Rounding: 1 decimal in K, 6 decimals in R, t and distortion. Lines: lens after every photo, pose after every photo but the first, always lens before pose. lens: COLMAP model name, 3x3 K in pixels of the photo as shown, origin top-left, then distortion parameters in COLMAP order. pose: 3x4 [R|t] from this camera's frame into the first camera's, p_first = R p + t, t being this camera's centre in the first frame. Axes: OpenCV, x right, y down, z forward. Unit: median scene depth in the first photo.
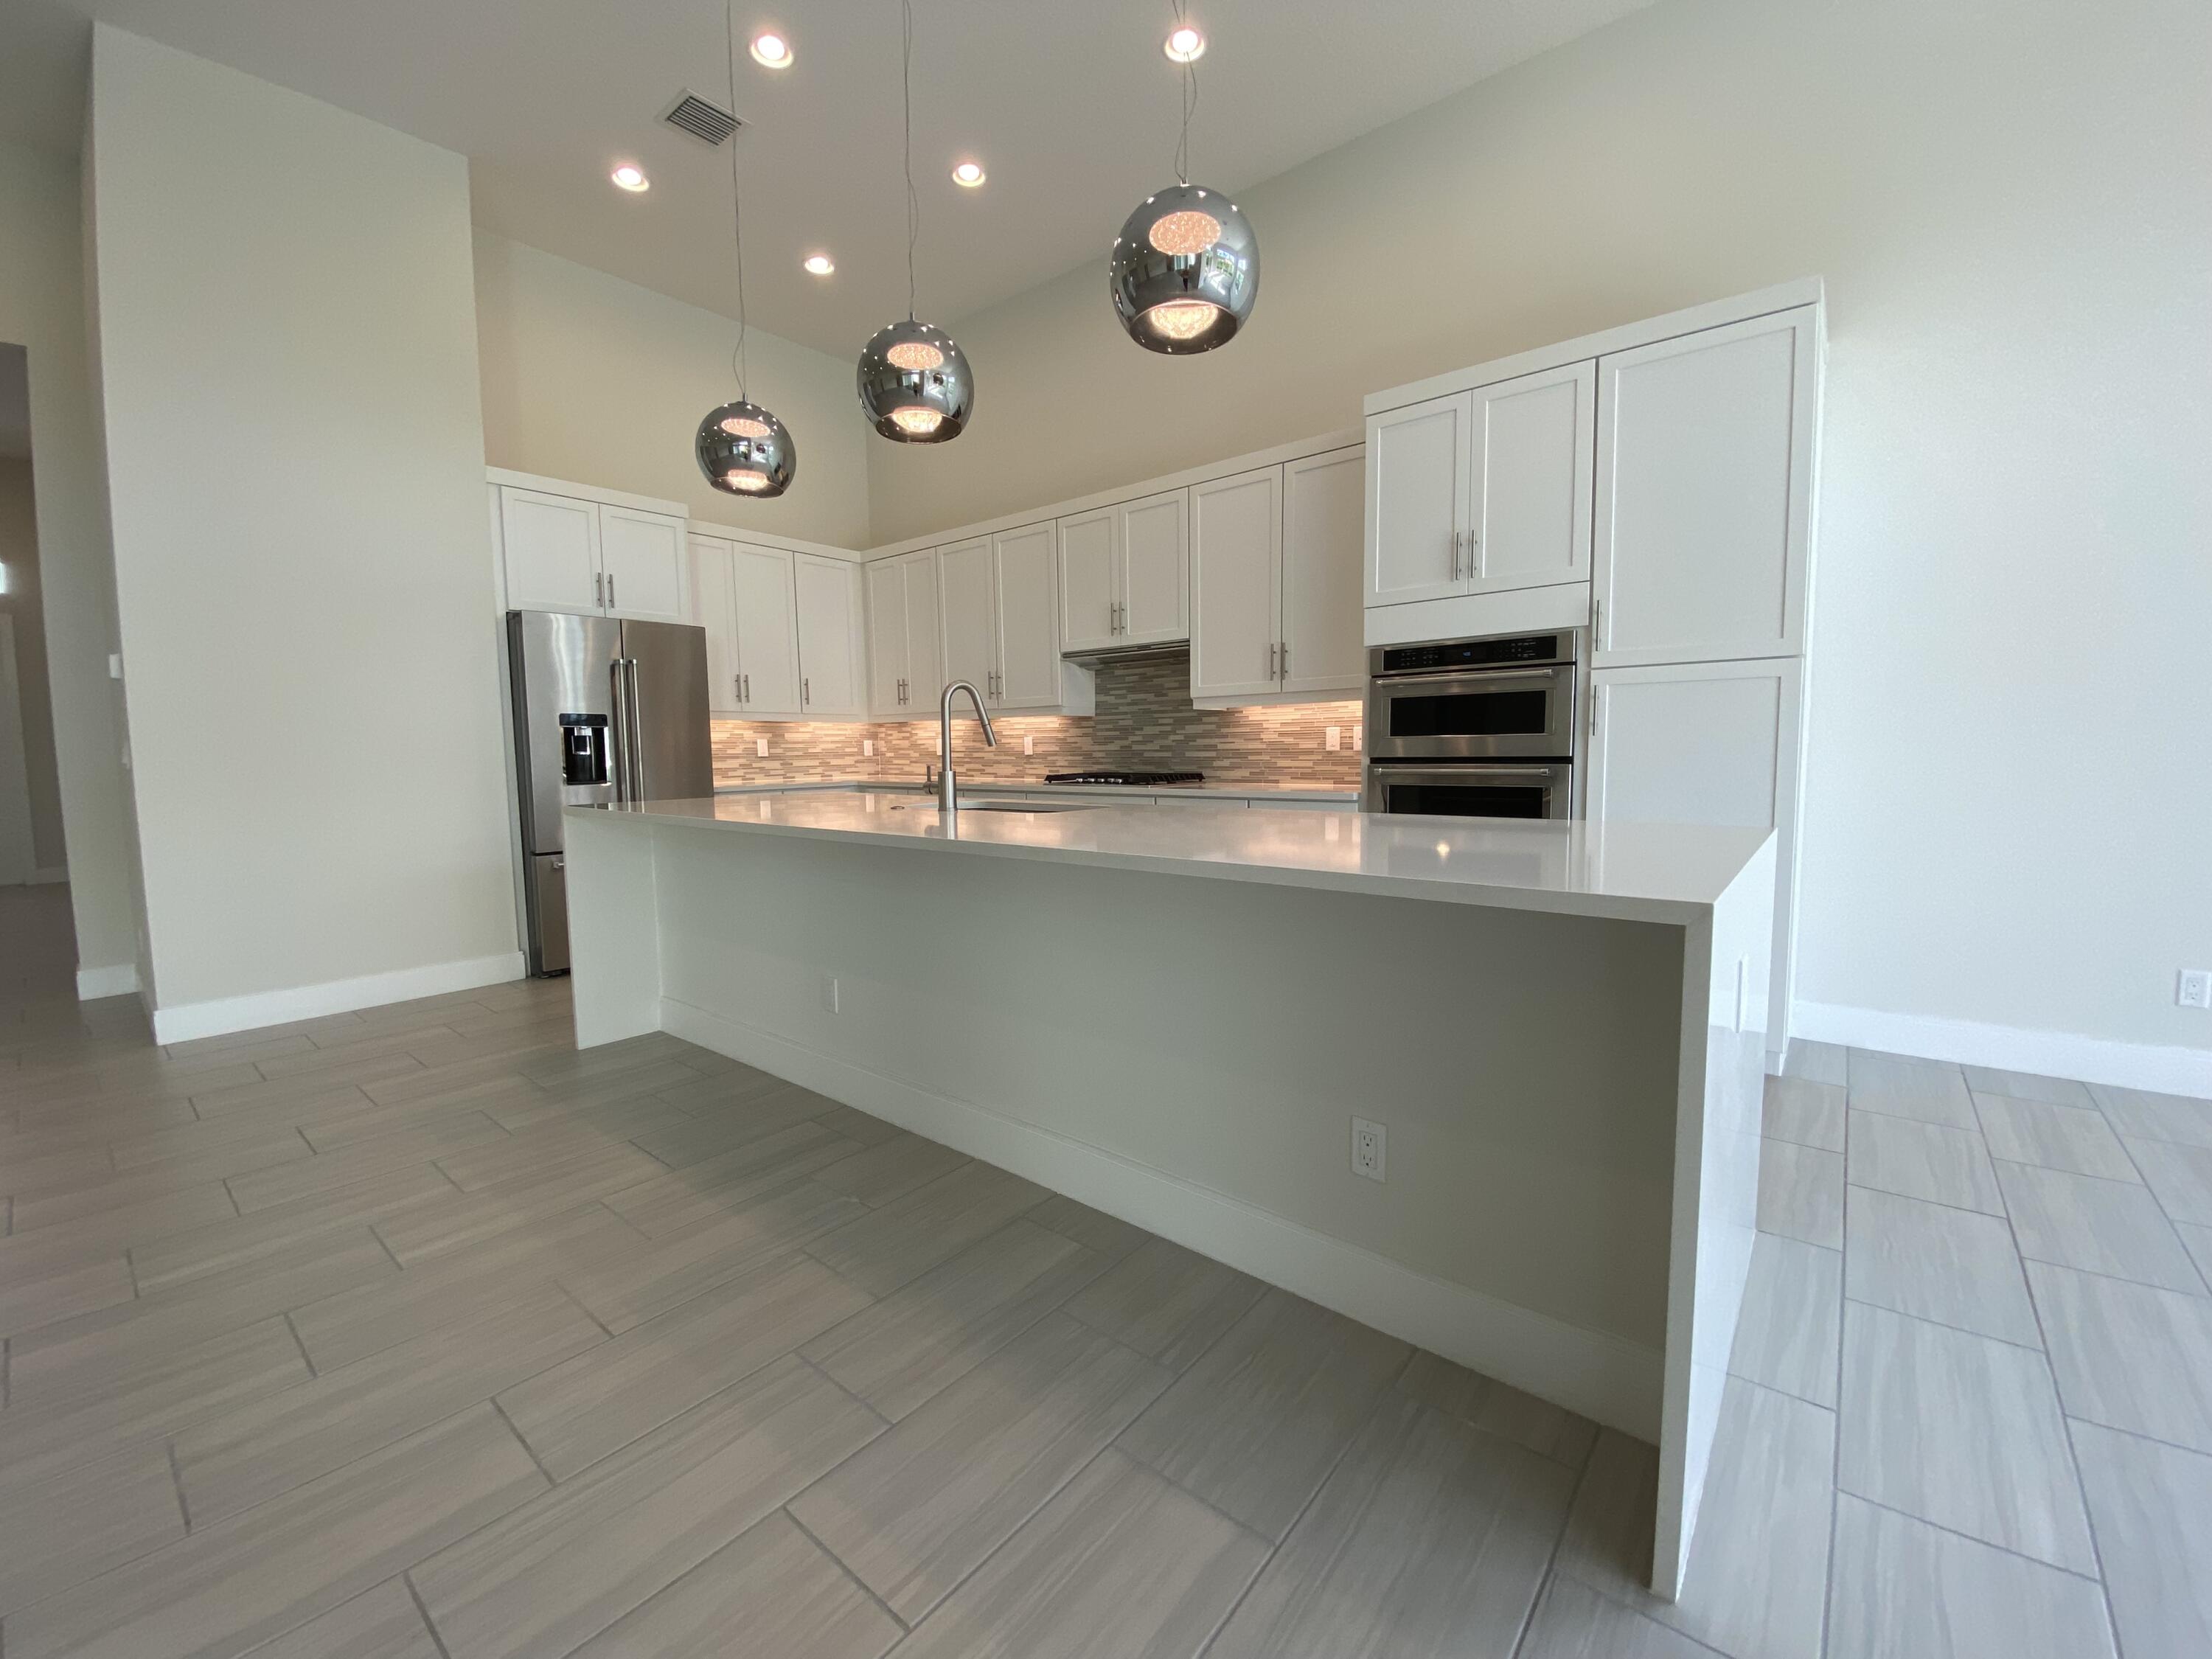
lens RADIAL K [[880.0, 0, 1118.0], [0, 880.0, 837.4], [0, 0, 1]] dist [-0.007902, -0.000411]
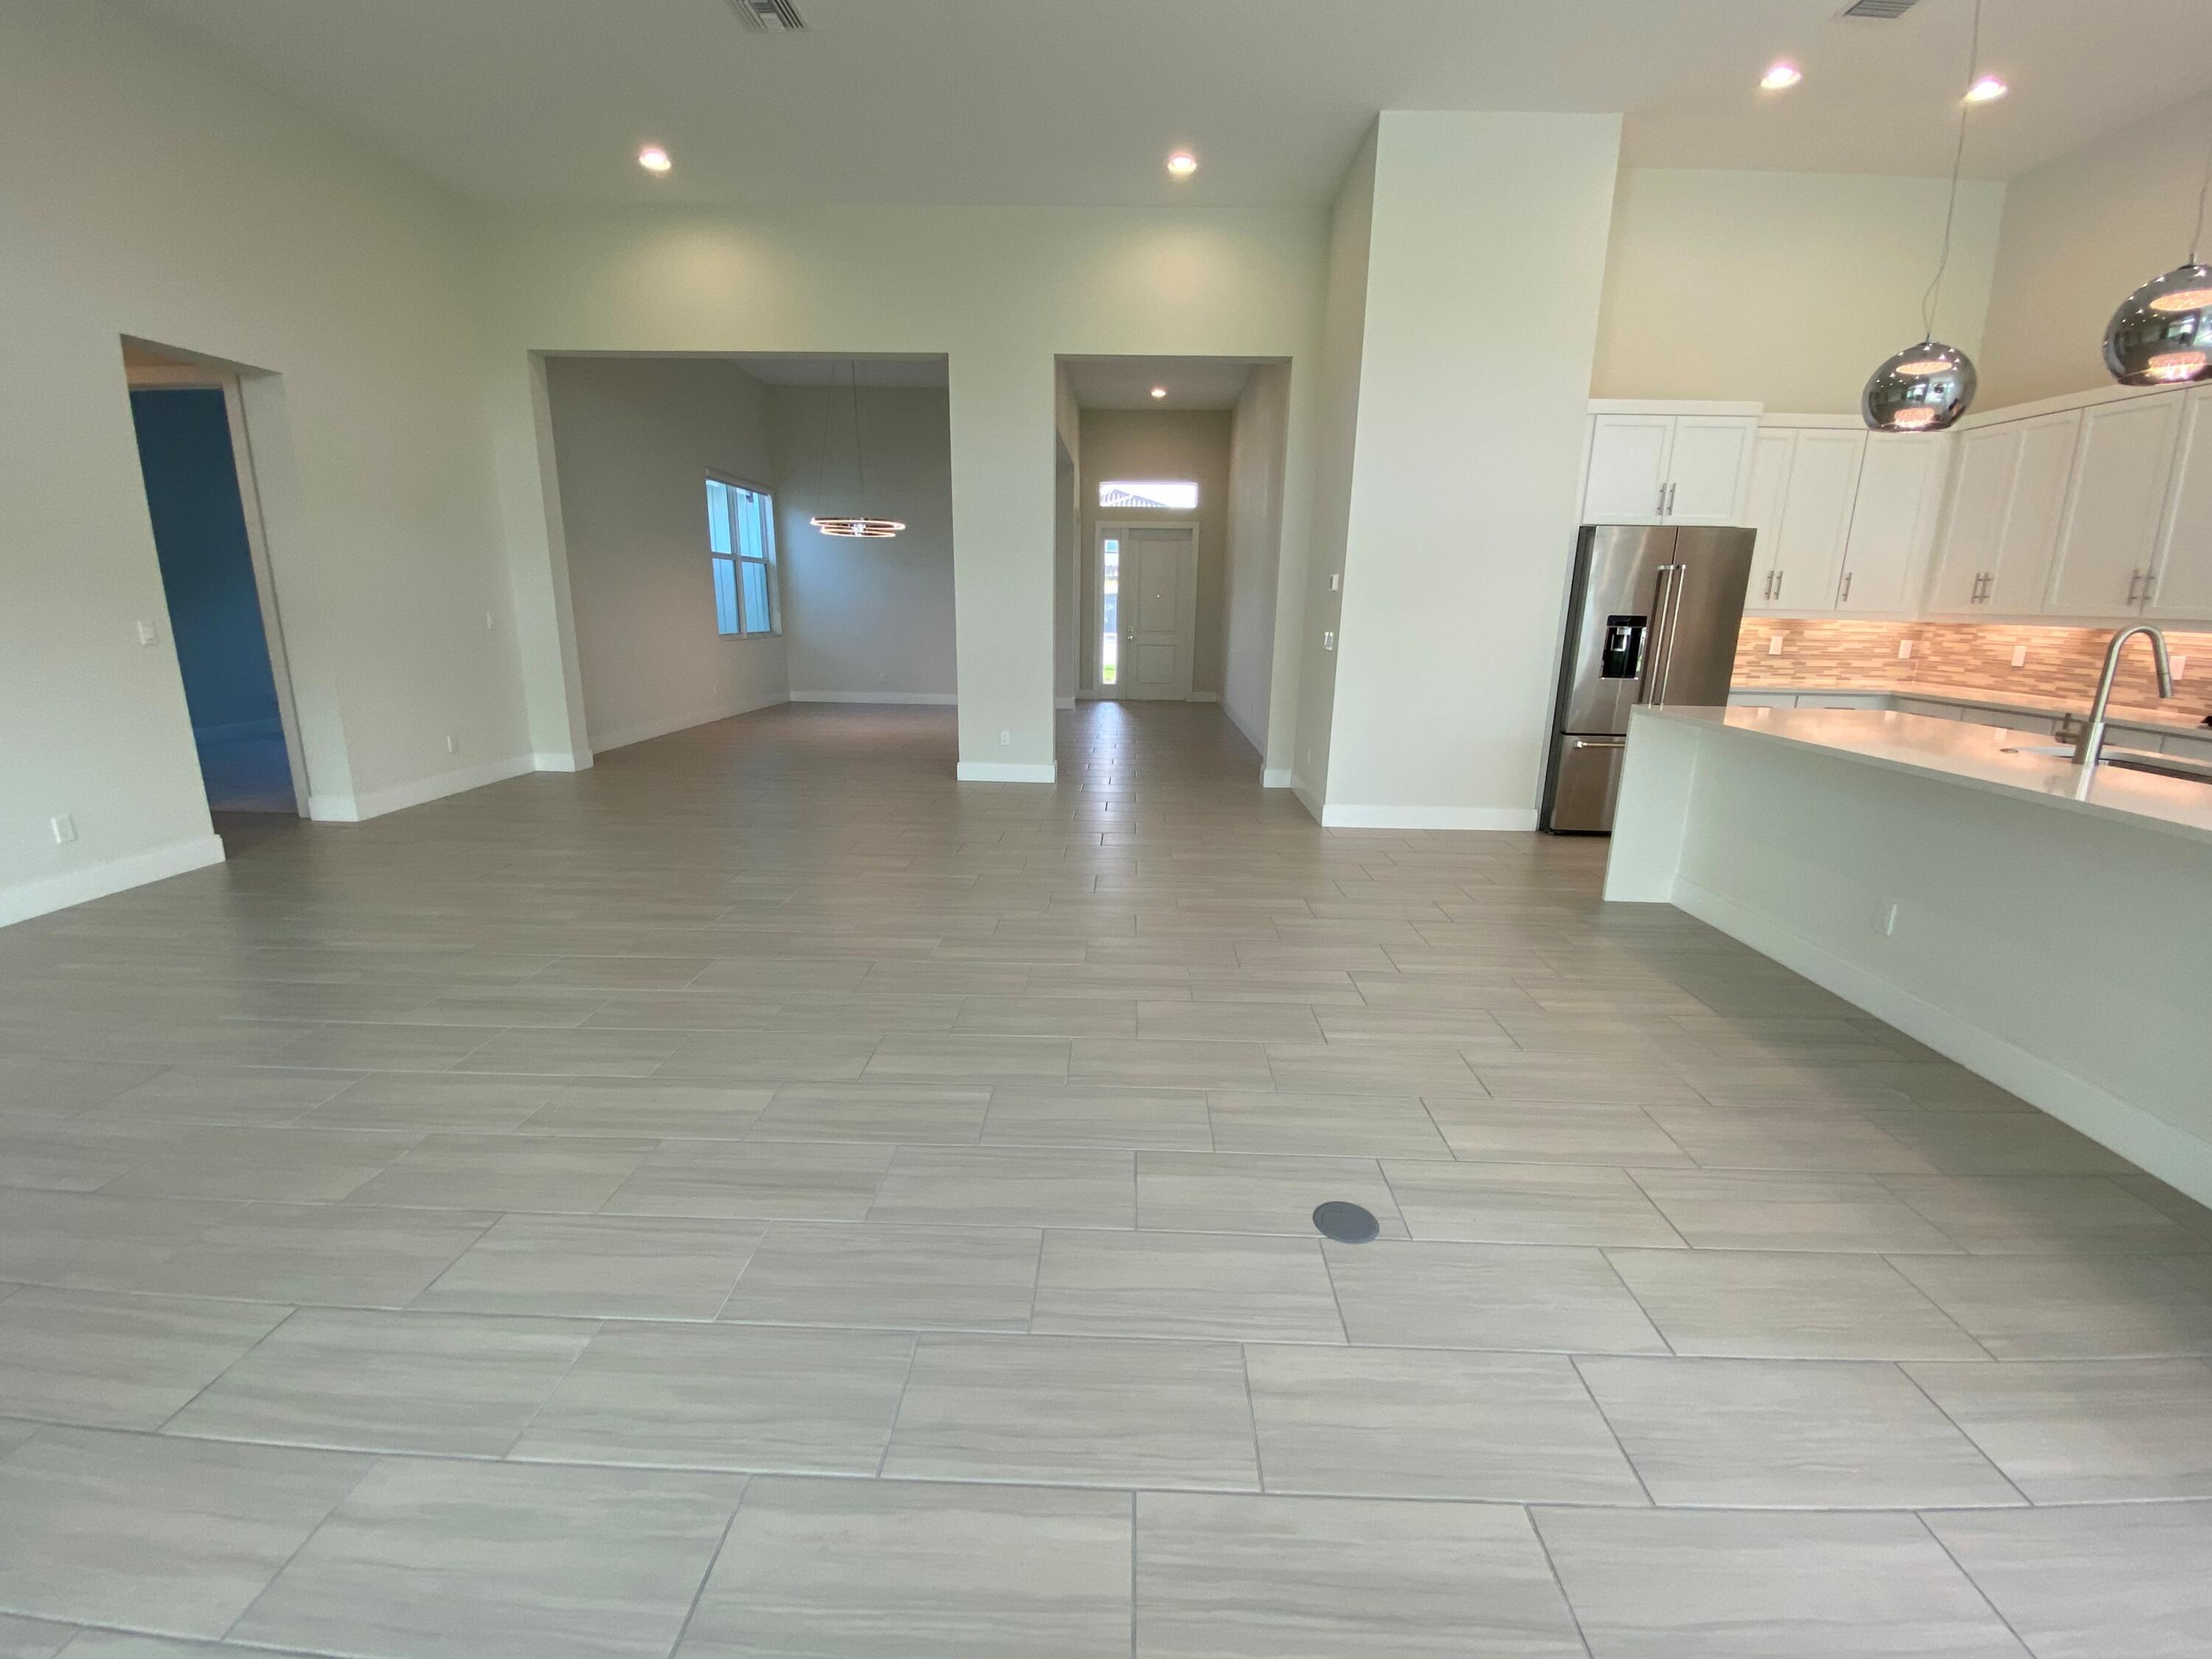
lens RADIAL K [[922.1, 0, 1102.8], [0, 922.1, 824.9], [0, 0, 1]] dist [0.012805, -0.016494]
pose [[0.604519, 0.209025, -0.768677, -0.038199], [-0.105582, 0.977470, 0.182768, -0.020751], [0.789563, -0.029329, 0.612969, -0.259928]]
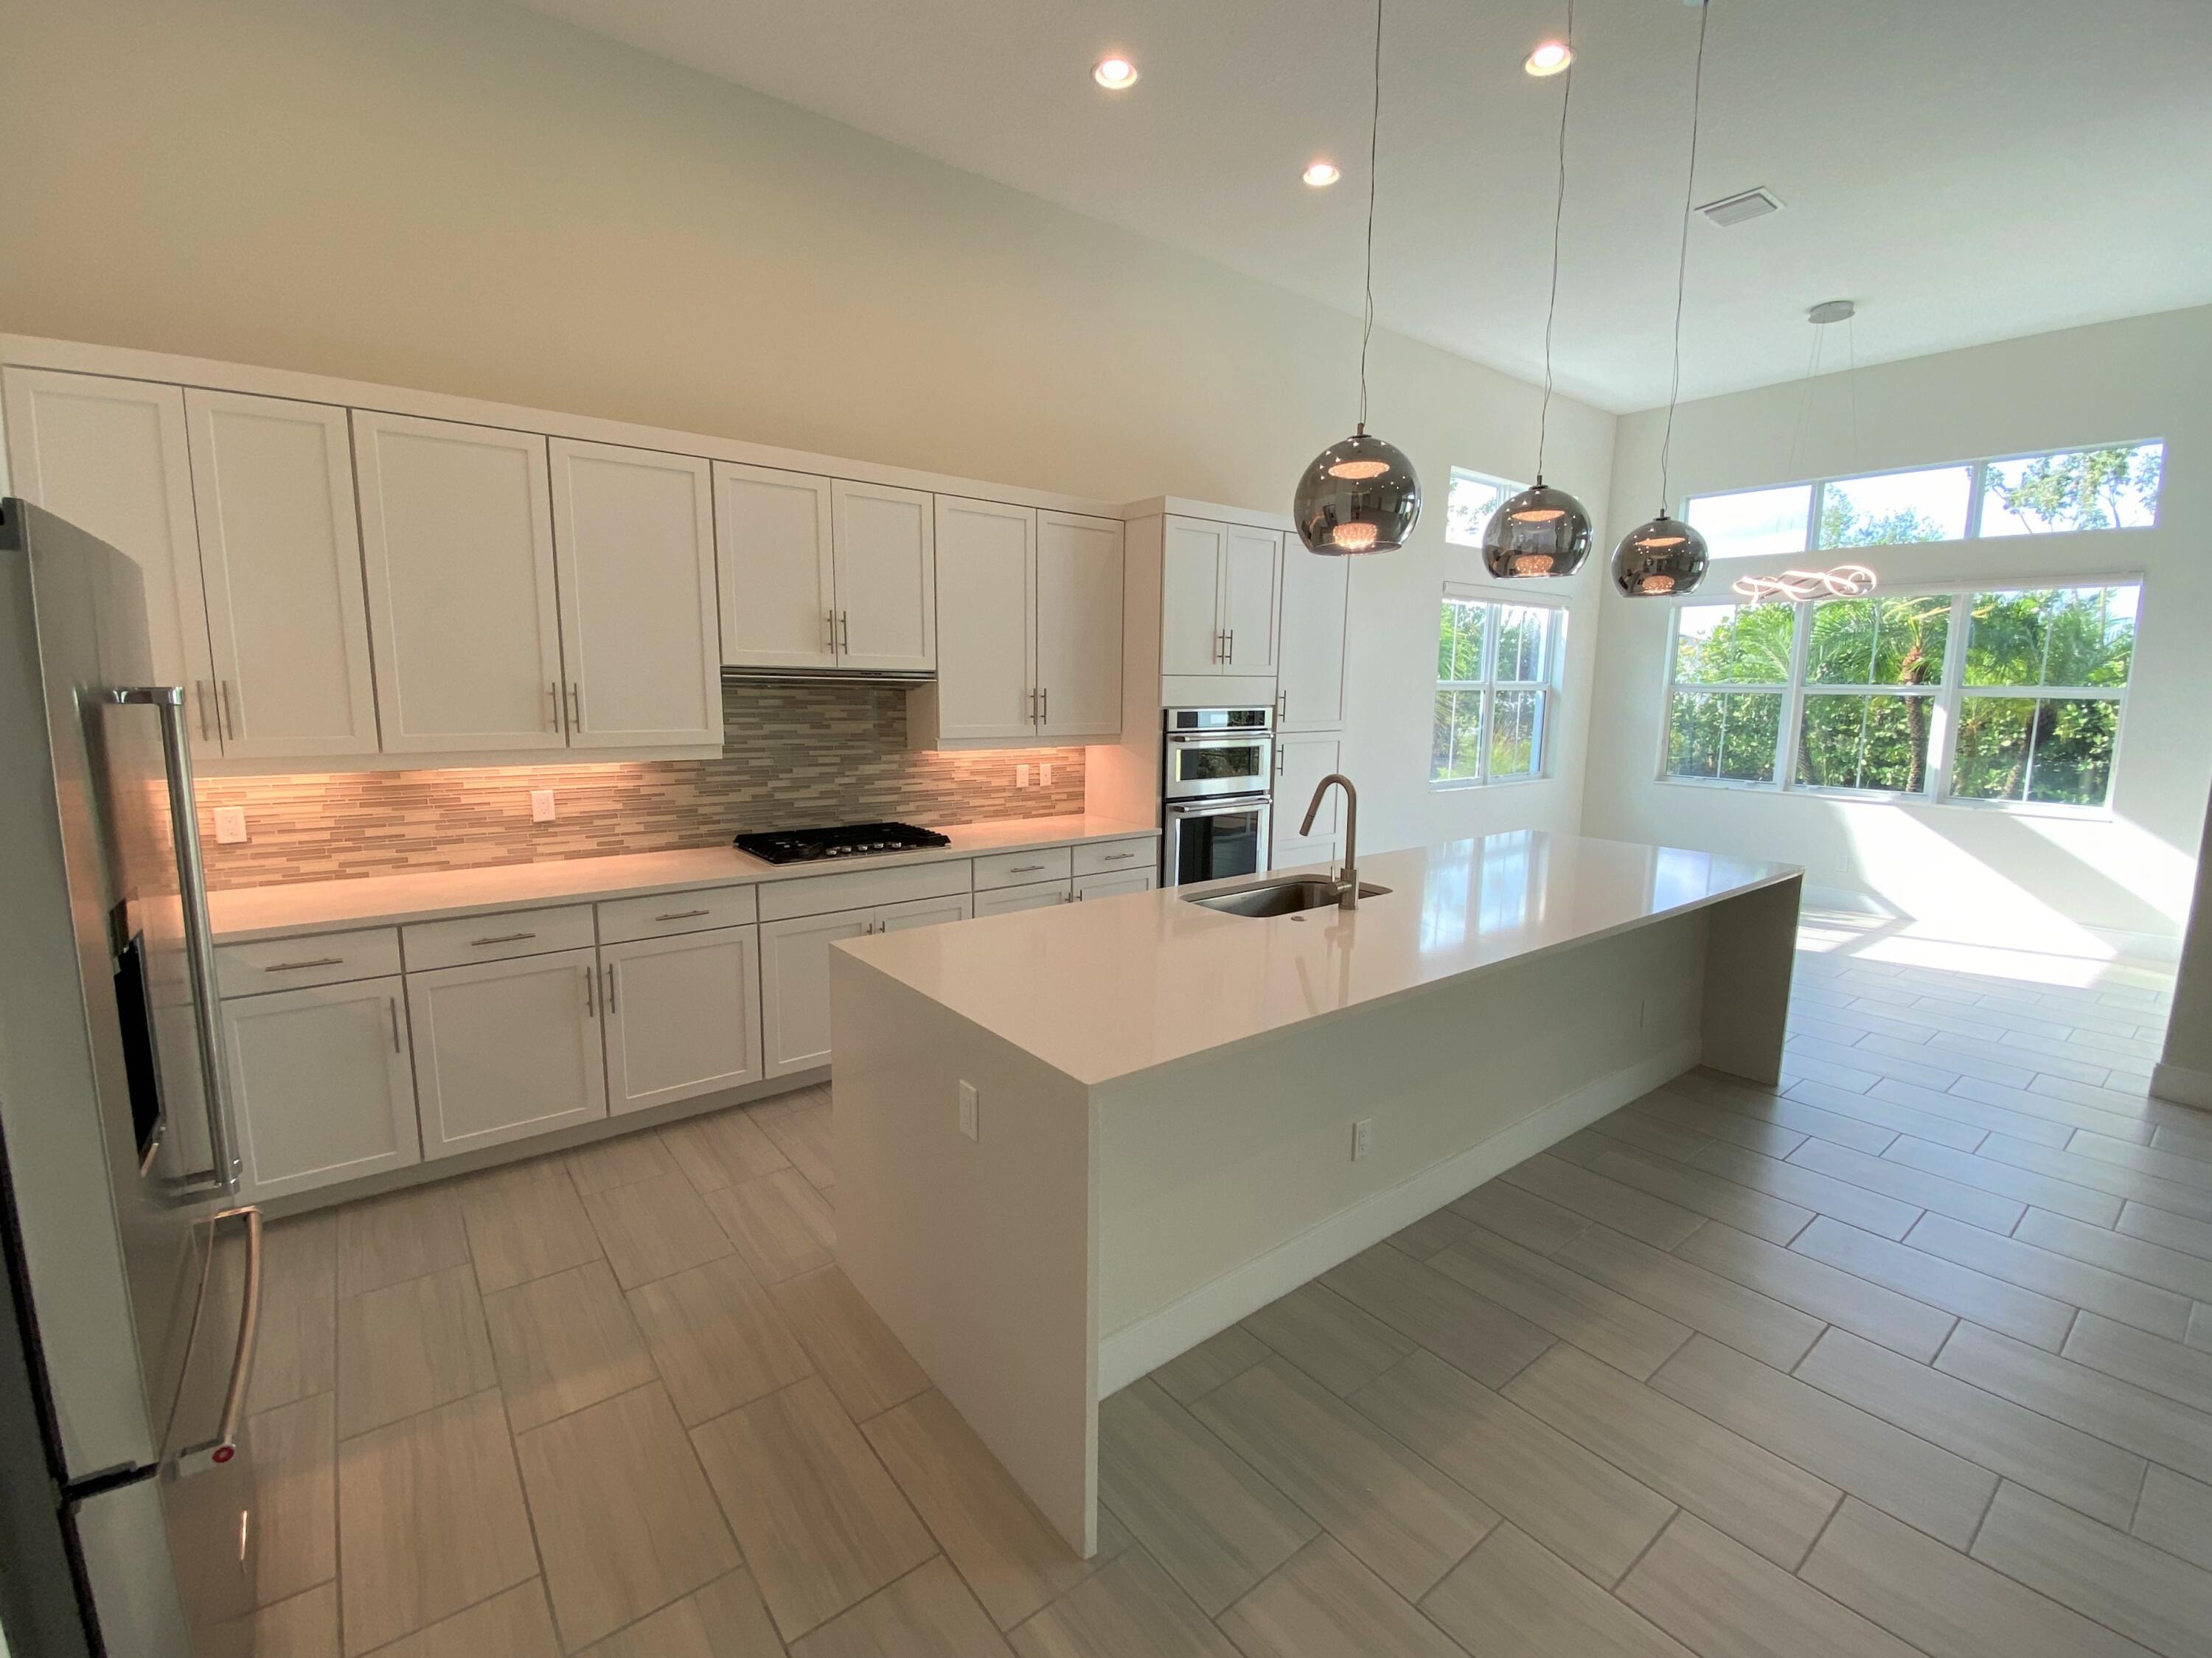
lens RADIAL K [[922.7, 0, 1106.0], [0, 922.7, 829.0], [0, 0, 1]] dist [0.000240, -0.000032]
pose [[0.205495, -0.134833, 0.969325, -0.749631], [0.078625, 0.989537, 0.120976, -0.162442], [-0.975495, 0.051353, 0.213946, 0.628932]]
